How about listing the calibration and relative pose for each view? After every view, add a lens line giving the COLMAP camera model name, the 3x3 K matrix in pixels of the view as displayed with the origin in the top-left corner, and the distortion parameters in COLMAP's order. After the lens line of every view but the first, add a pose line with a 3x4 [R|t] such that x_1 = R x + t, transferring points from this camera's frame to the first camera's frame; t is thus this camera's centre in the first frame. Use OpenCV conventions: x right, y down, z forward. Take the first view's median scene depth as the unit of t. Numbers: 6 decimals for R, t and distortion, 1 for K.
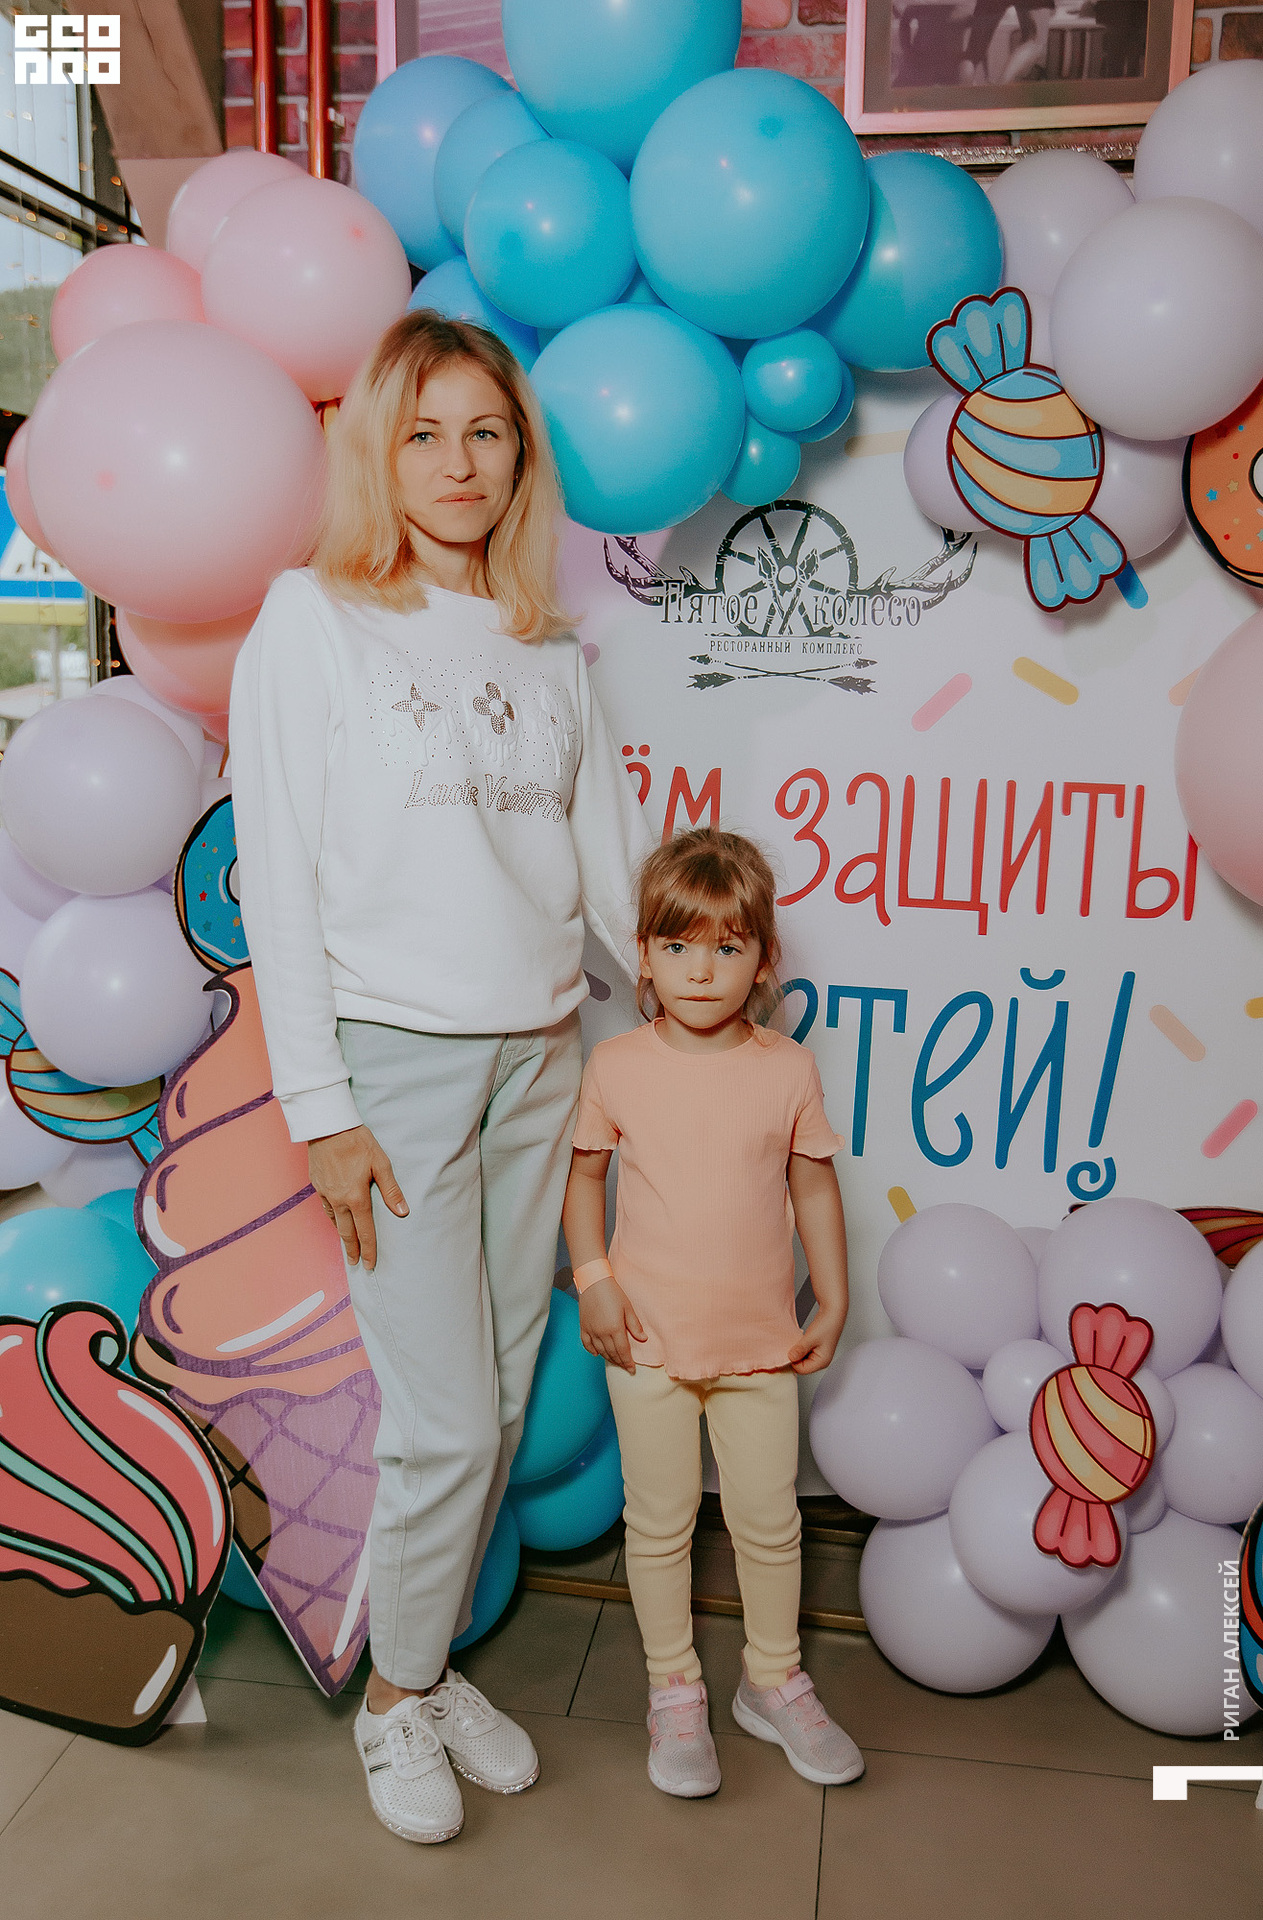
lens RADIAL K [[1676.8, 0, 652.2], [0, 1676.8, 995.5], [0, 0, 1]] dist [-0.027489, 0.042354]
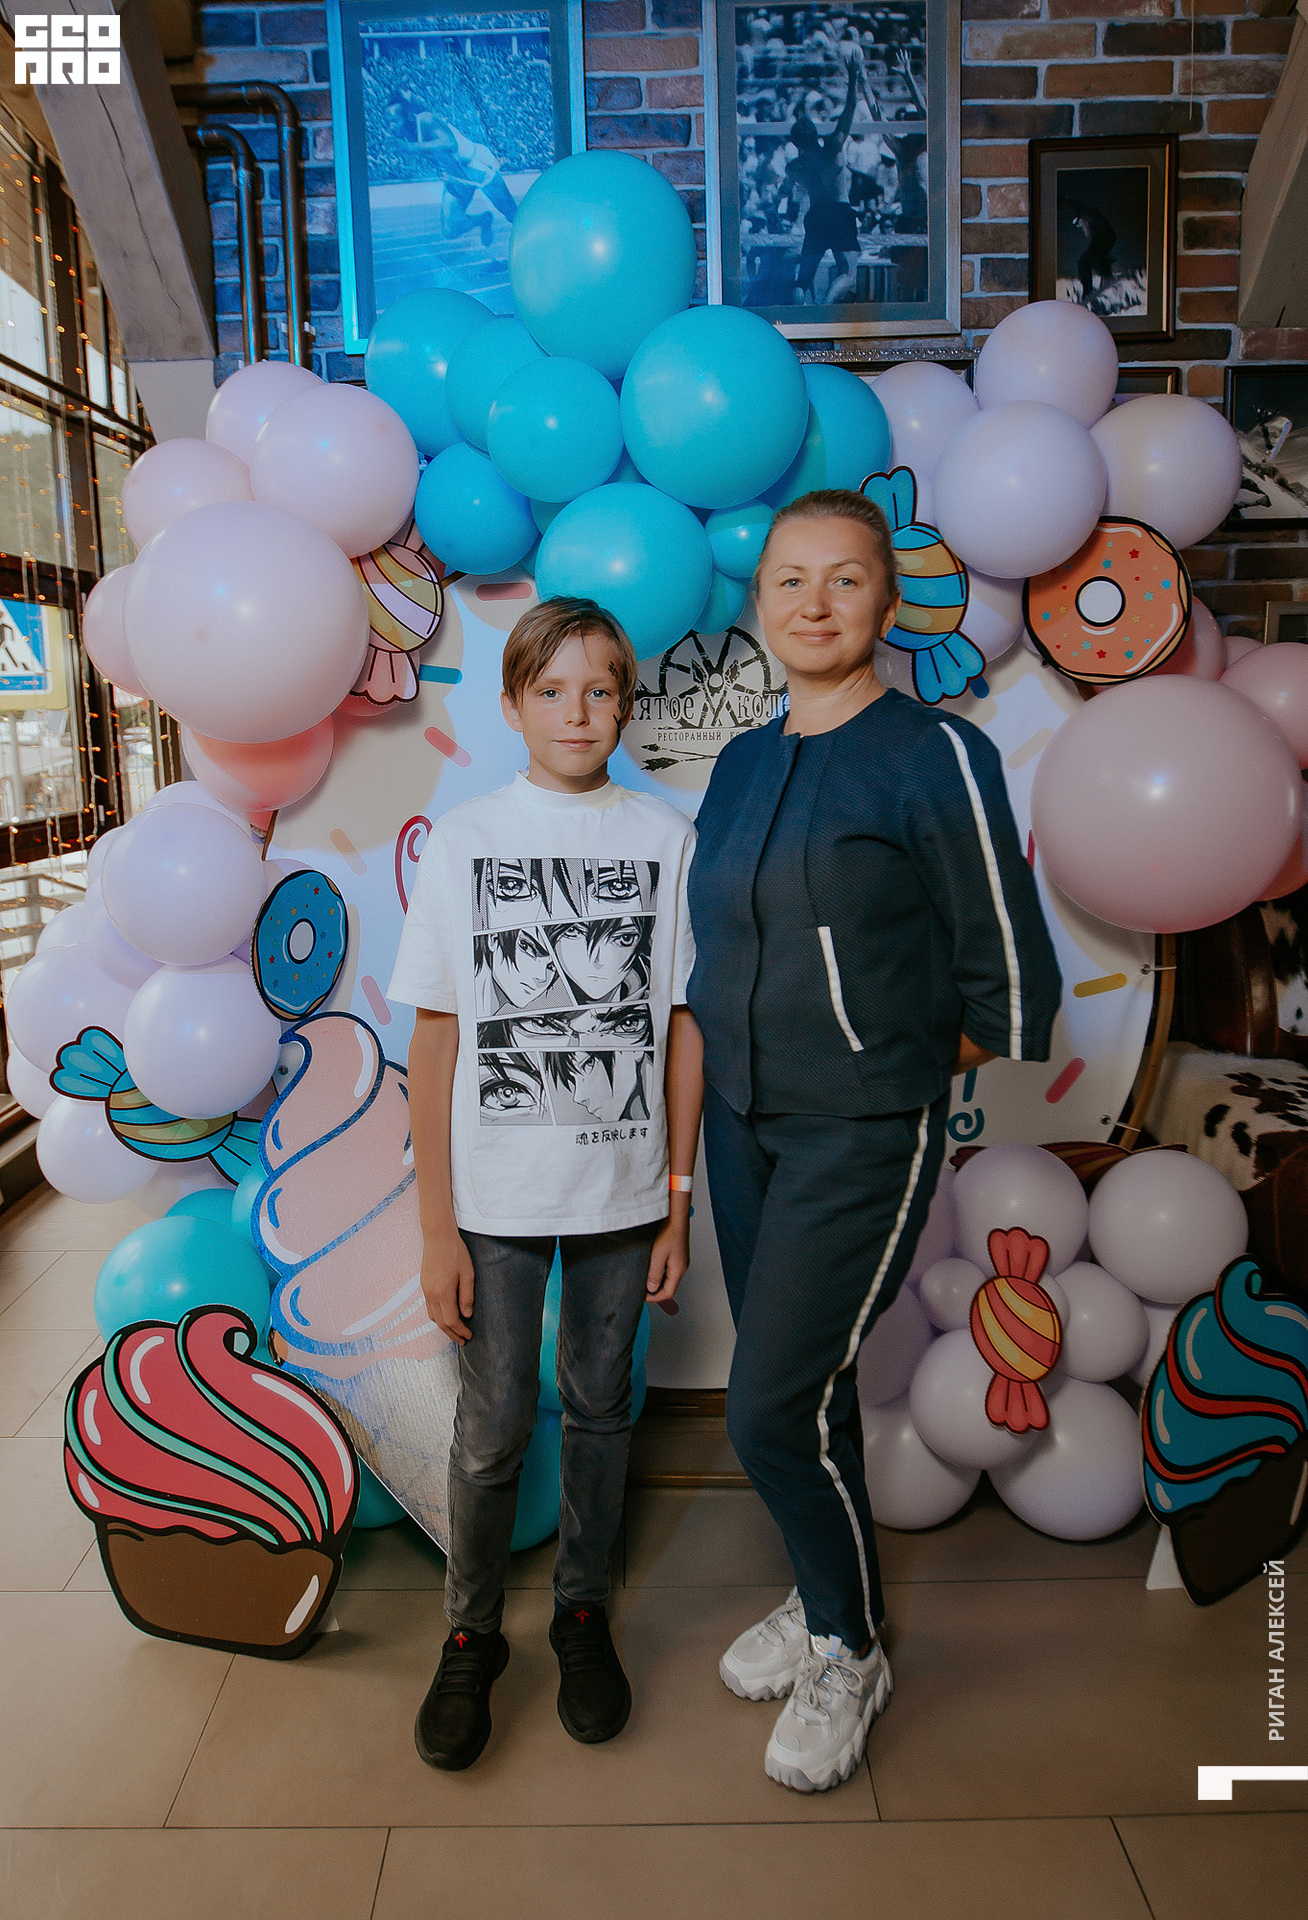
lens RADIAL K [[1261.0, 0, 632.7], [0, 1261.0, 945.5], [0, 0, 1]] dist [-0.058831, 0.021775]
pose [[0.989306, -0.064779, 0.130679, -0.122906], [0.065782, 0.997828, -0.003367, -0.047958], [-0.130177, 0.011927, 0.991419, 0.047988]]
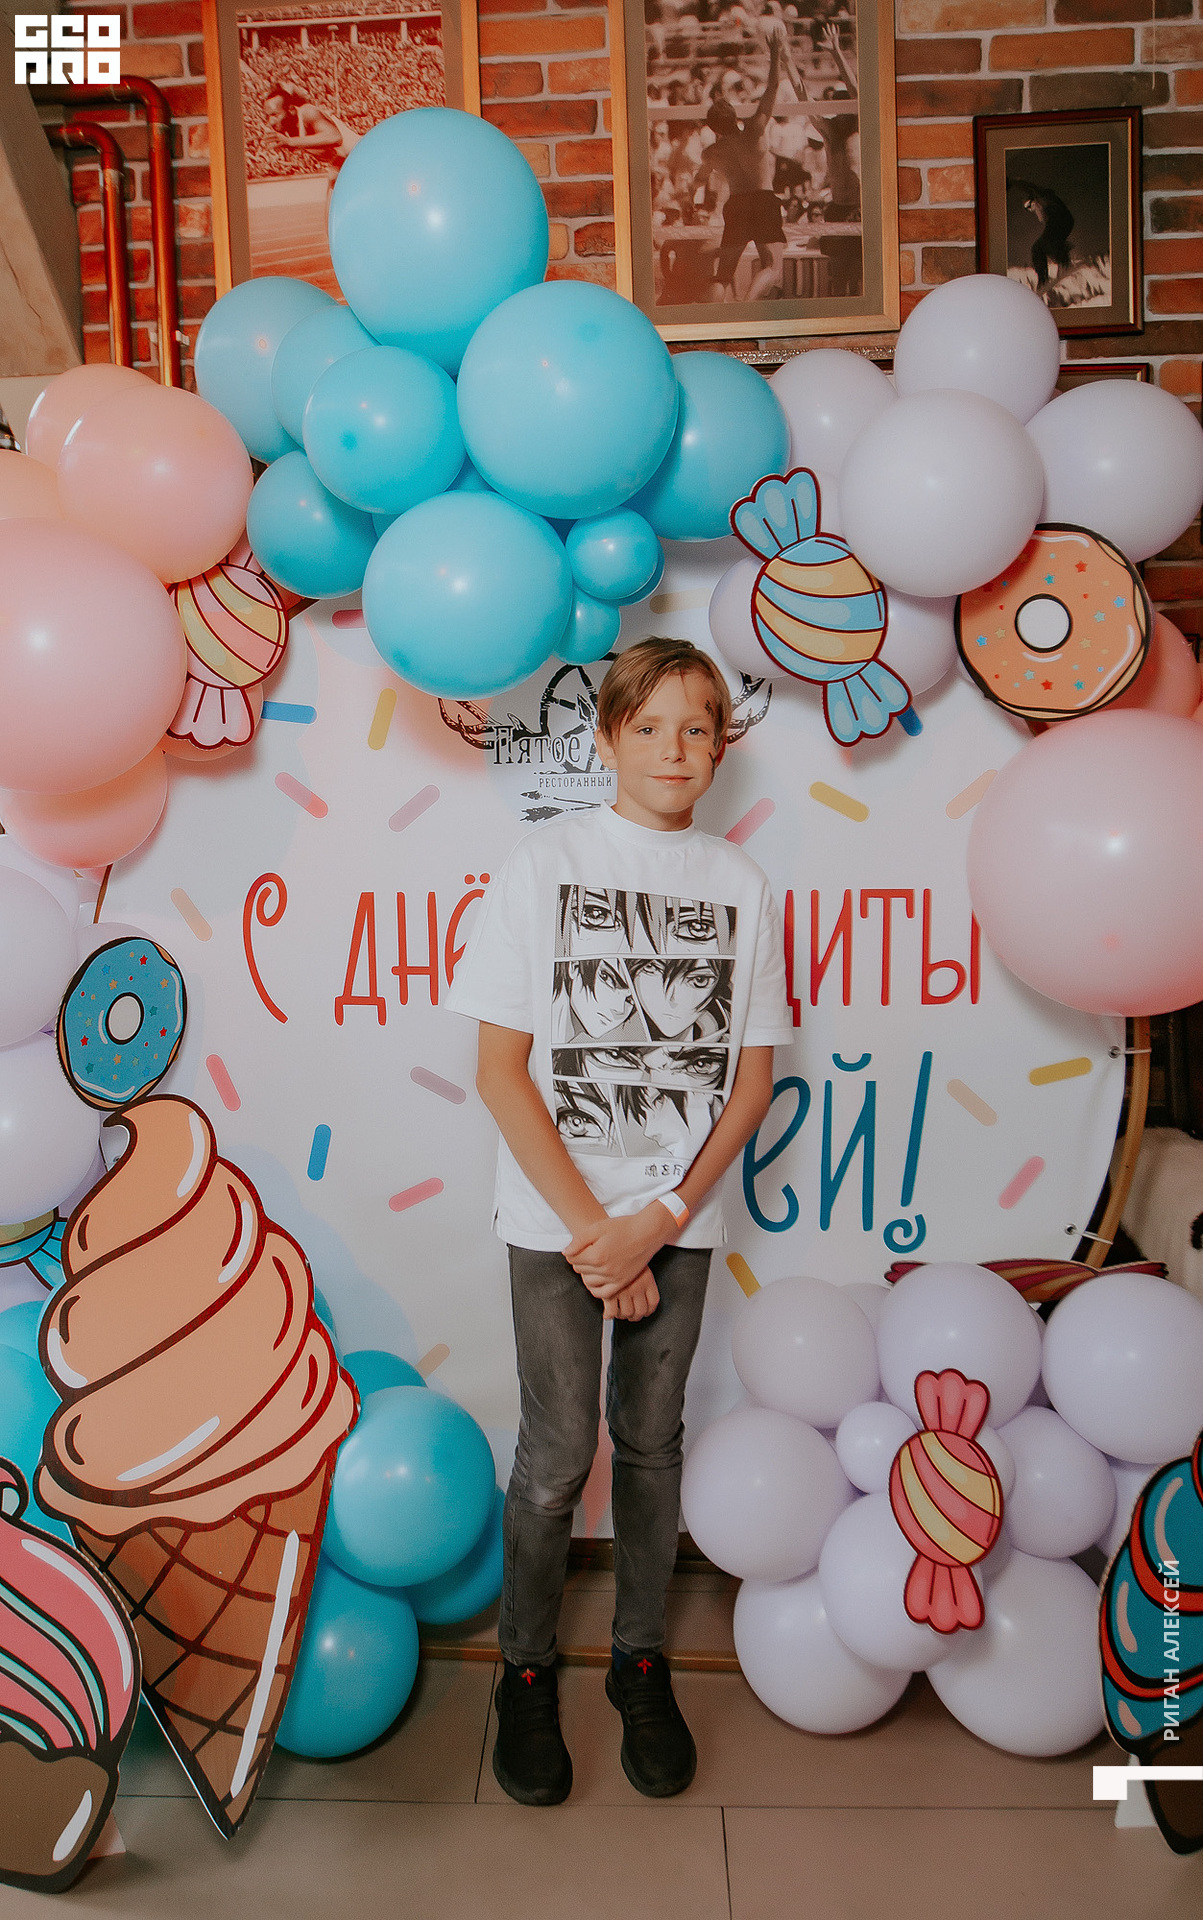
lens RADIAL K [[1302.9, 0, 581.1], [0, 1302.9, 918.1], [0, 0, 1]] dist [-0.072500, 0.034986]
pose [[0.993807, -0.056717, 0.095553, -0.026060], [0.062499, 0.996320, -0.058648, -0.067578], [-0.091875, 0.064257, 0.993695, 0.144683]]
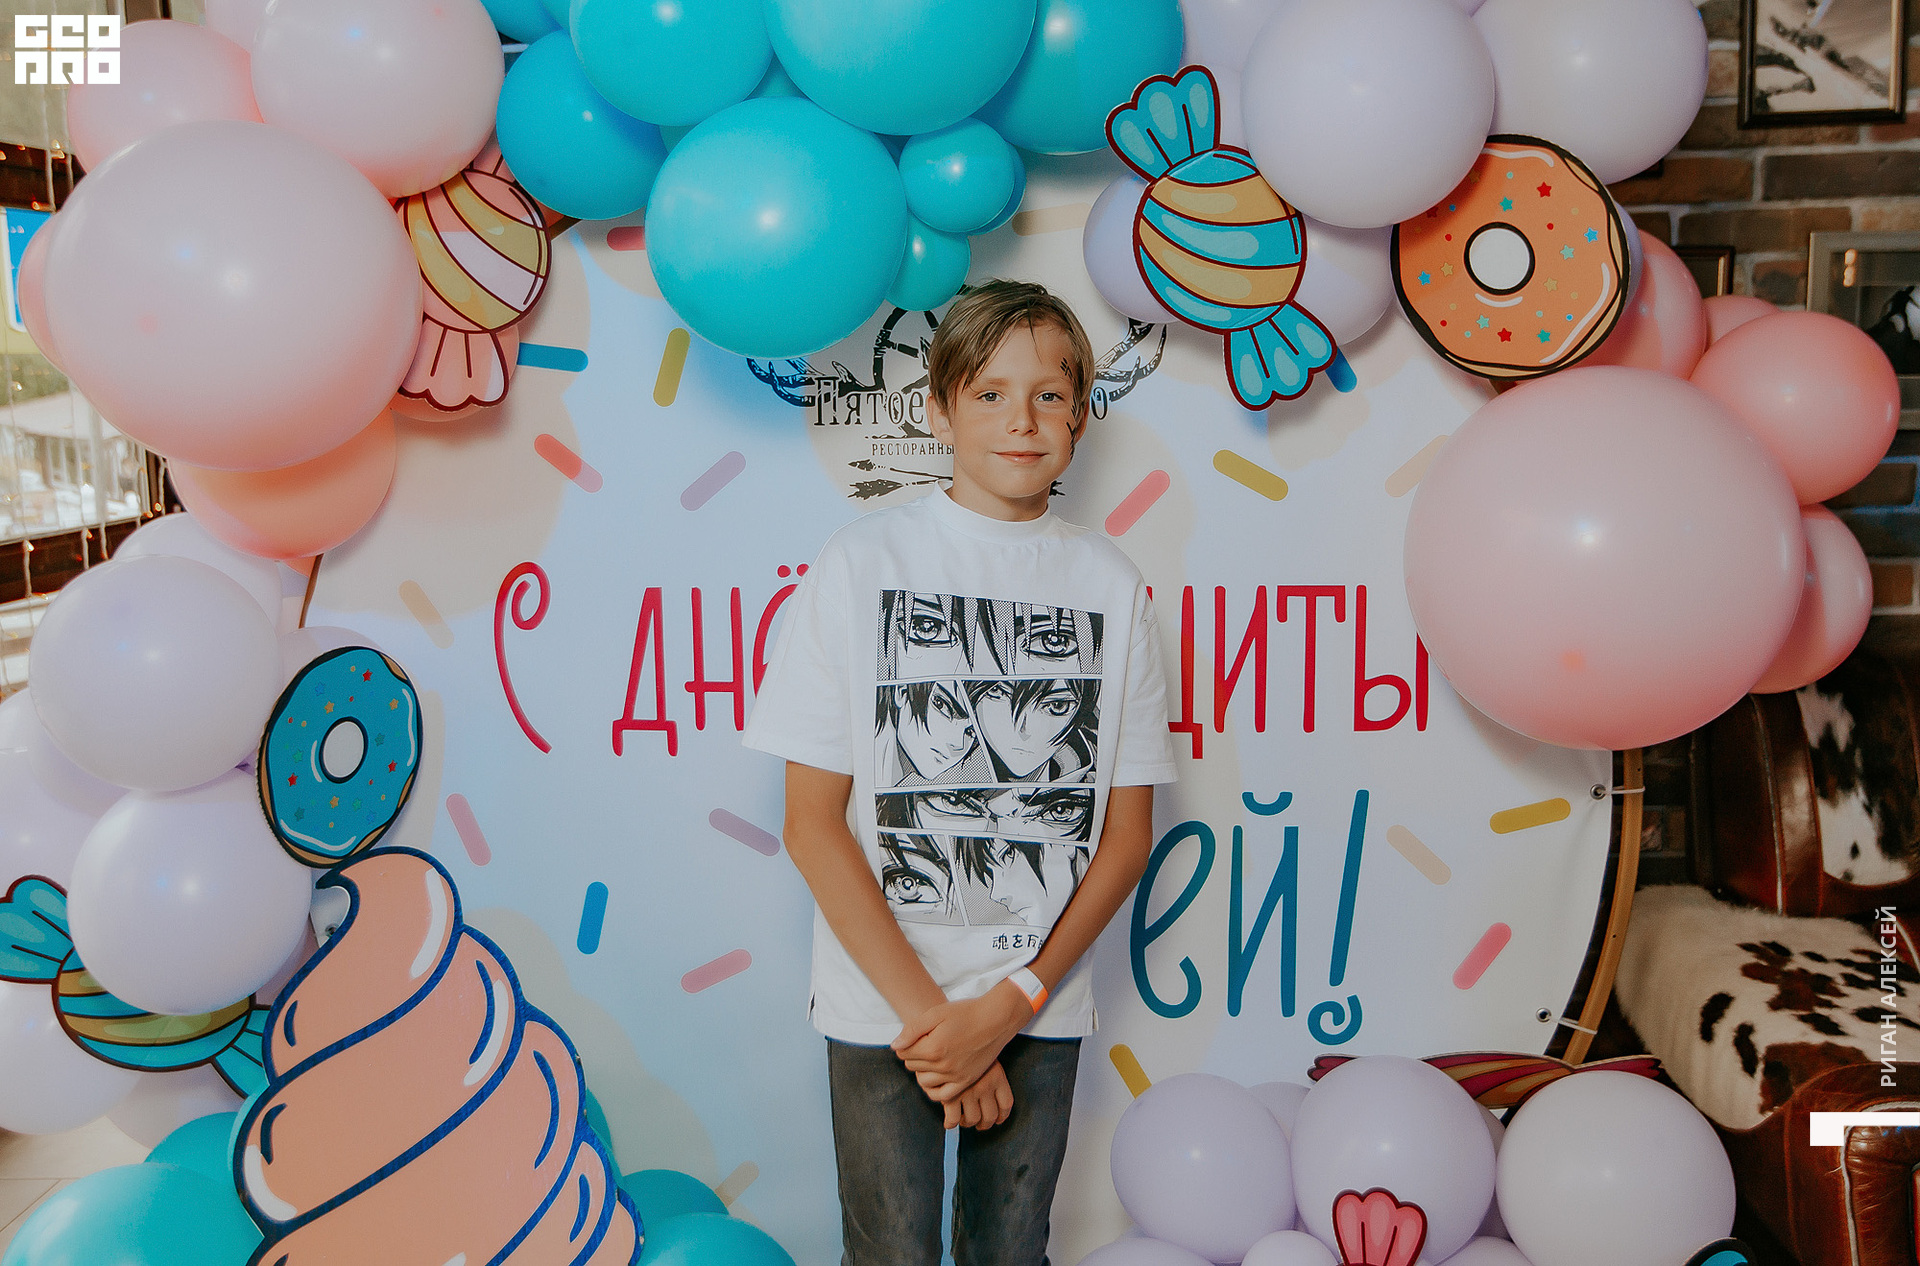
lens RADIAL K [[1816.2, 0, 991.3], [0, 1816.2, 616.0], [0, 0, 1]] dist [-0.014919, 0.000000]
pose [[0.991887, -0.058101, 0.113069, -0.016446], [0.062627, 0.997355, -0.036890, -0.083920], [-0.110626, 0.043672, 0.992902, 0.052314]]
